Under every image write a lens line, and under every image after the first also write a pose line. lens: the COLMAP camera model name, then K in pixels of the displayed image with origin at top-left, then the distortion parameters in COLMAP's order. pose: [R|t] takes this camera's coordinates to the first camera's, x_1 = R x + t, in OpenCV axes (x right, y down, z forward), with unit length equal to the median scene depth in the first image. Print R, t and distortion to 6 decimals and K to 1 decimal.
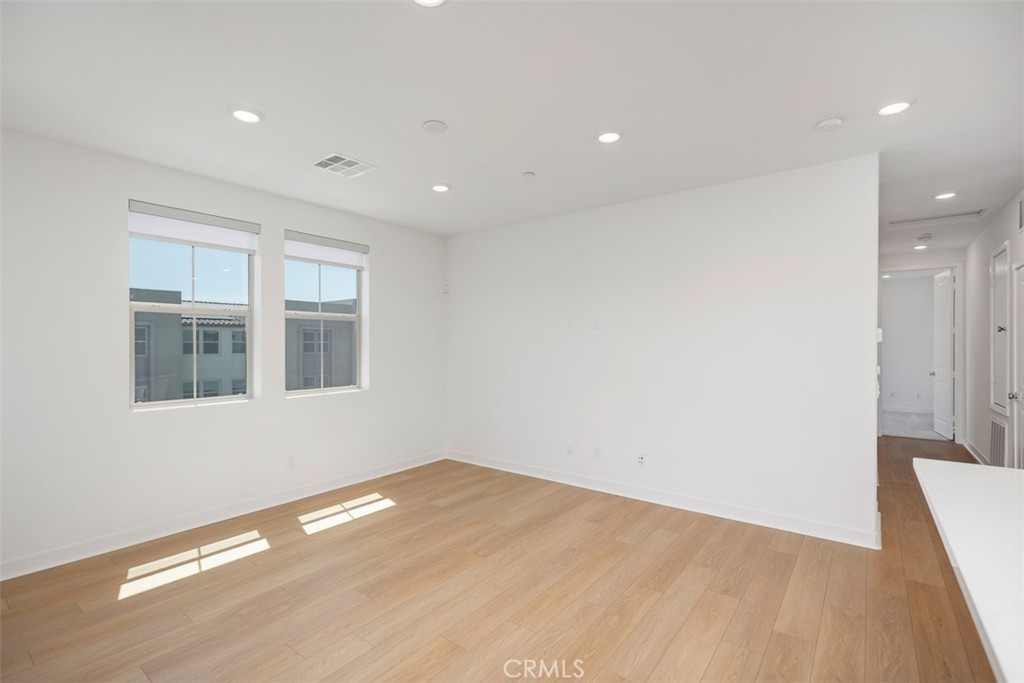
lens RADIAL K [[464.9, 0, 511.0], [0, 464.9, 351.3], [0, 0, 1]] dist [0.003590, 0.000227]
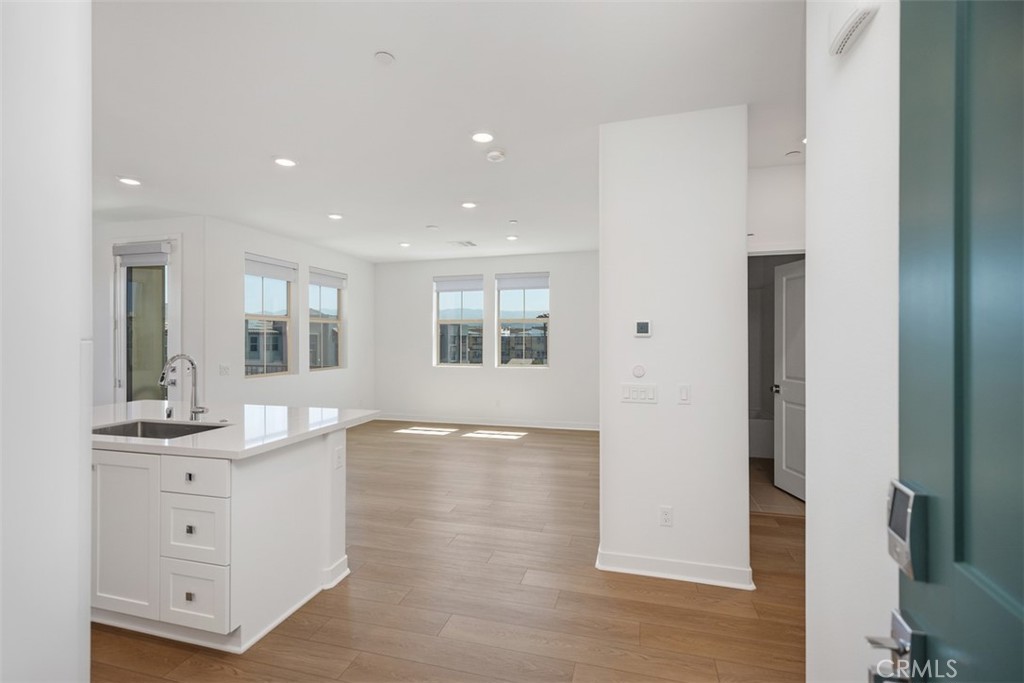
lens RADIAL K [[456.4, 0, 512.0], [0, 456.4, 341.5], [0, 0, 1]] dist [0.010427, 0.000087]
pose [[0.375817, 0.006808, -0.926669, 1.300336], [-0.010404, 0.999941, 0.003127, -0.007086], [0.926635, 0.008466, 0.375866, 0.427788]]
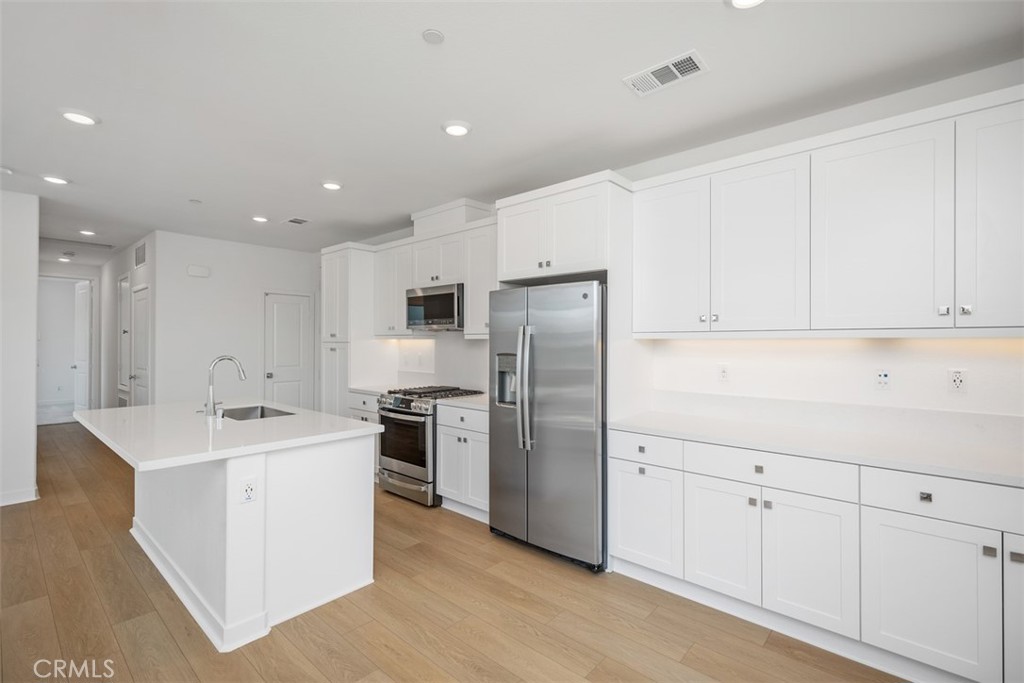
lens RADIAL K [[458.2, 0, 512.5], [0, 458.2, 340.1], [0, 0, 1]] dist [-0.002065, -0.000092]
pose [[0.065023, 0.007612, 0.997855, -0.345715], [0.010177, 0.999914, -0.008291, 0.002688], [-0.997832, 0.010694, 0.064940, -0.352660]]
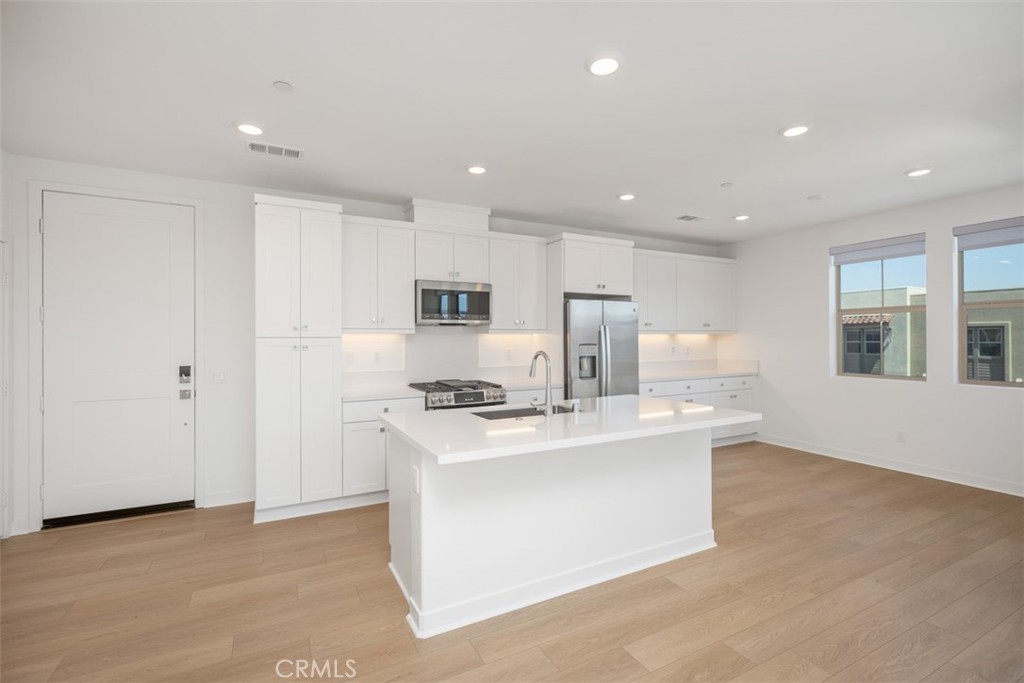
lens RADIAL K [[458.9, 0, 508.3], [0, 458.9, 335.8], [0, 0, 1]] dist [0.007667, -0.000029]
pose [[-0.908127, 0.006795, 0.418640, 0.175635], [0.011643, 0.999891, 0.009026, -0.014781], [-0.418533, 0.013071, -0.908107, 0.938191]]
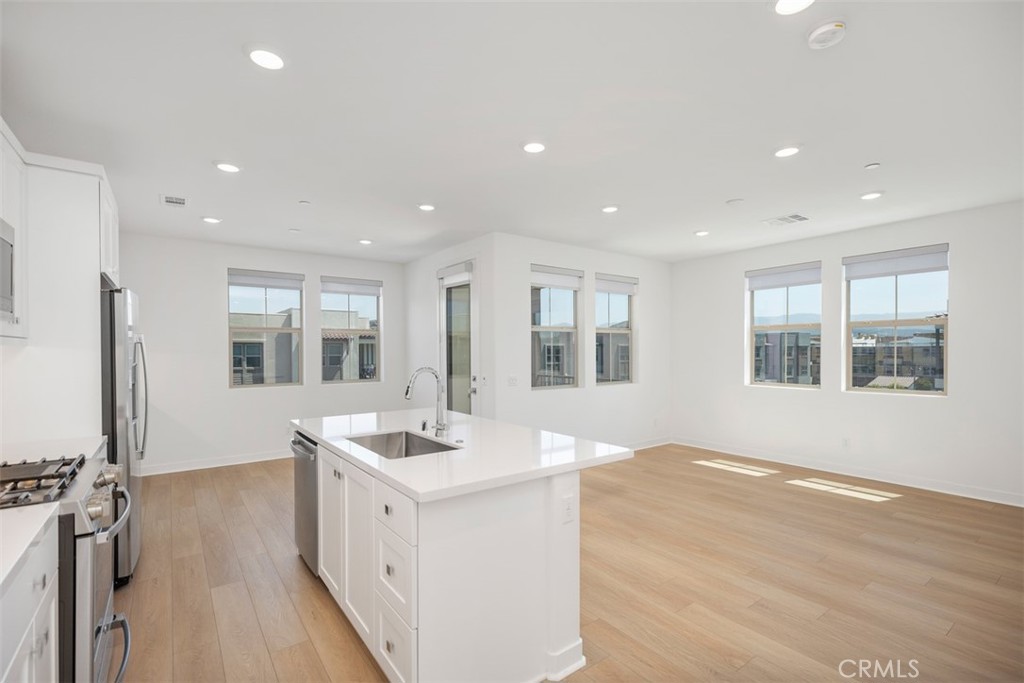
lens RADIAL K [[464.9, 0, 511.0], [0, 464.9, 351.3], [0, 0, 1]] dist [0.003590, 0.000227]
pose [[-0.279947, 0.004529, -0.960005, 1.076374], [-0.010603, 0.999913, 0.007809, -0.010302], [0.959957, 0.012365, -0.279874, 0.535959]]
